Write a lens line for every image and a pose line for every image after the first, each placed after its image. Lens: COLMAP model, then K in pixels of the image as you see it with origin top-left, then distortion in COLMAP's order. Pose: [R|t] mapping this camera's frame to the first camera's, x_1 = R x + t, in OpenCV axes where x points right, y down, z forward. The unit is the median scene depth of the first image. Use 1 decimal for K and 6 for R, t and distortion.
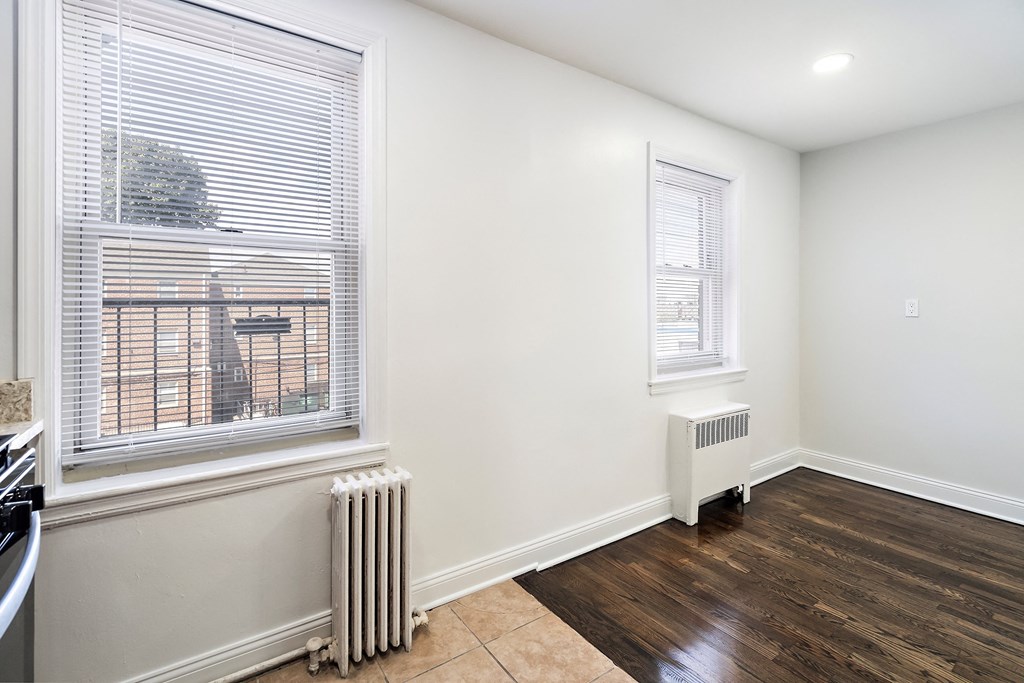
lens RADIAL K [[469.6, 0, 511.2], [0, 469.6, 308.1], [0, 0, 1]] dist [0.000262, -0.000247]
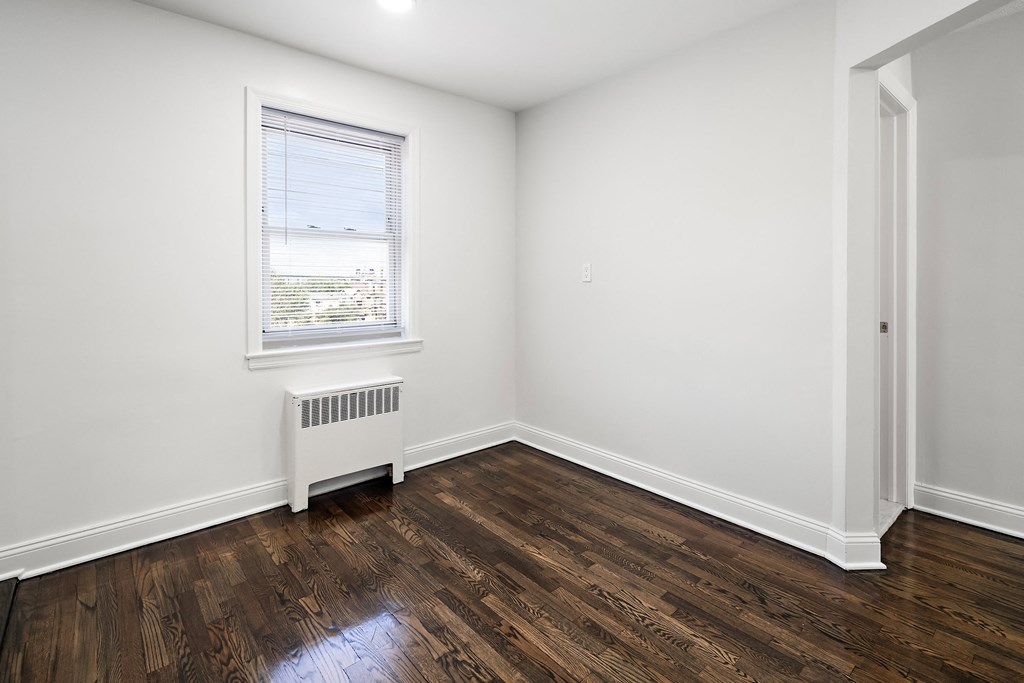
lens RADIAL K [[482.8, 0, 513.2], [0, 482.8, 290.1], [0, 0, 1]] dist [-0.002731, -0.000716]
pose [[0.993756, -0.005765, 0.111428, 0.694355], [0.003997, 0.999863, 0.016081, 0.020789], [-0.111505, -0.015535, 0.993642, 0.035310]]
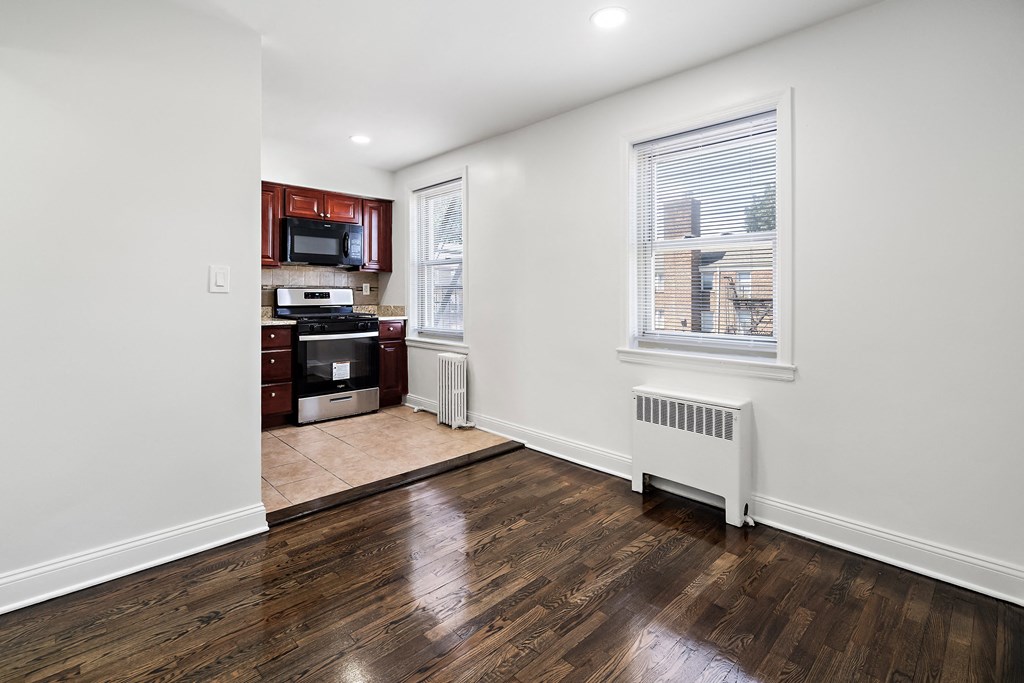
lens RADIAL K [[482.8, 0, 513.2], [0, 482.8, 290.1], [0, 0, 1]] dist [-0.002731, -0.000716]
pose [[0.168182, -0.005516, -0.985740, 1.389804], [-0.001202, 0.999982, -0.005801, 0.023221], [0.985755, 0.002160, 0.168173, 0.551802]]
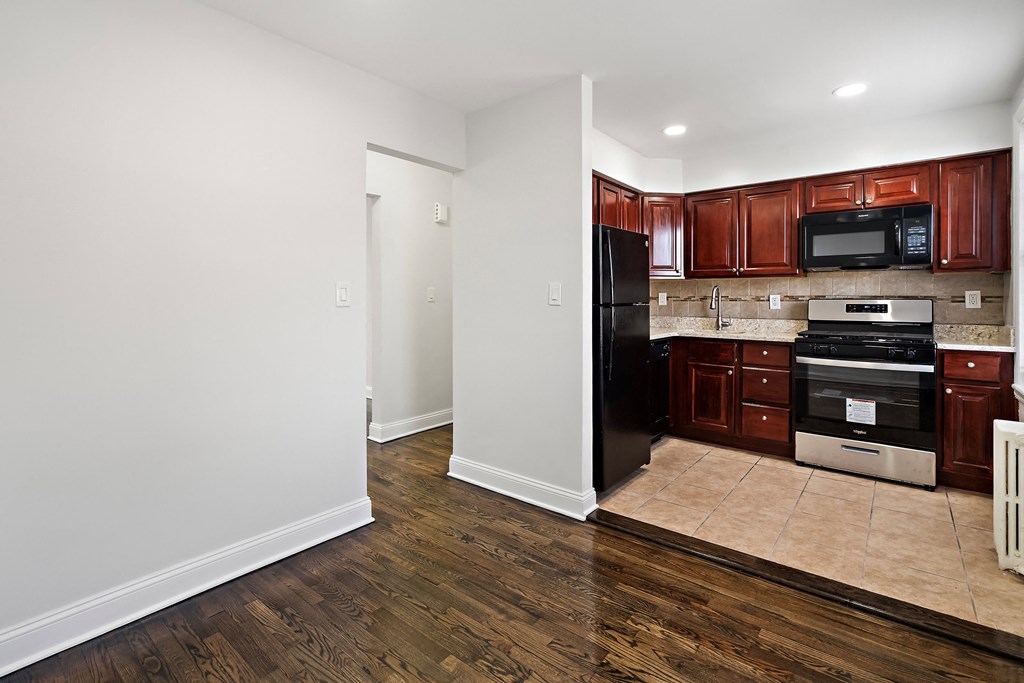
lens RADIAL K [[477.3, 0, 507.8], [0, 477.3, 299.1], [0, 0, 1]] dist [0.002131, 0.000113]
pose [[-0.960700, -0.002372, -0.277579, 0.854717], [-0.000491, 0.999976, -0.006845, 0.017337], [0.277588, -0.006440, -0.960679, 1.148574]]
